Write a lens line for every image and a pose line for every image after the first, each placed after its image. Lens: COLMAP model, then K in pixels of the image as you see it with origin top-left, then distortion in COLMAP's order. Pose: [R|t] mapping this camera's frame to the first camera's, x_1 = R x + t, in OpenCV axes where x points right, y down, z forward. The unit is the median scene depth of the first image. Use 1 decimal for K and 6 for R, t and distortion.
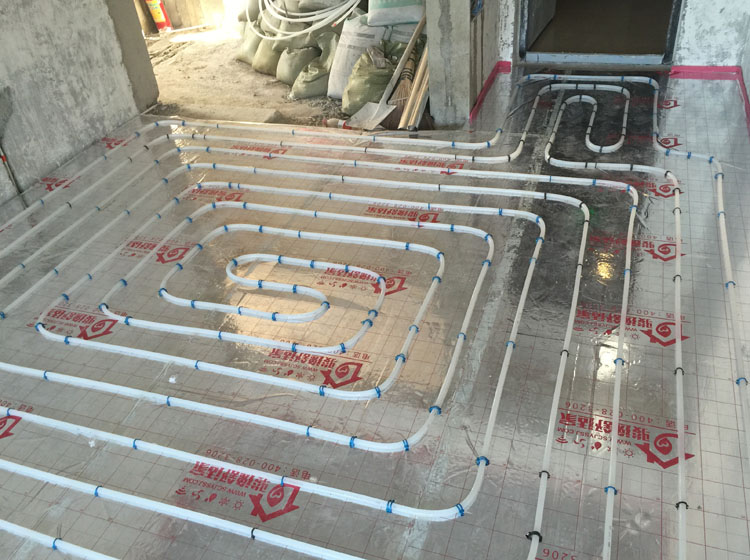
lens RADIAL K [[668.6, 0, 375.0], [0, 668.6, 280.0], [0, 0, 1]] dist [0.015258, 0.003218]
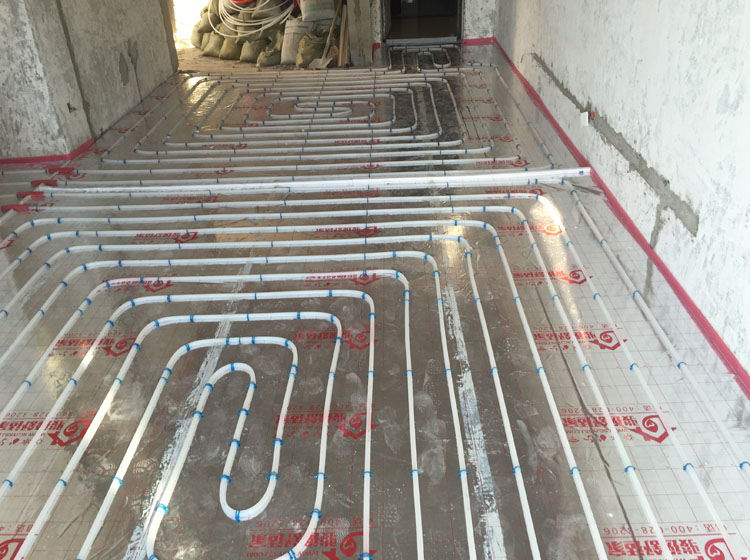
lens RADIAL K [[668.6, 0, 375.0], [0, 668.6, 280.0], [0, 0, 1]] dist [0.015258, 0.003218]
pose [[0.948112, -0.115508, 0.296213, -0.423344], [0.149831, 0.984055, -0.095847, 0.479744], [-0.280418, 0.135255, 0.950301, -0.633251]]
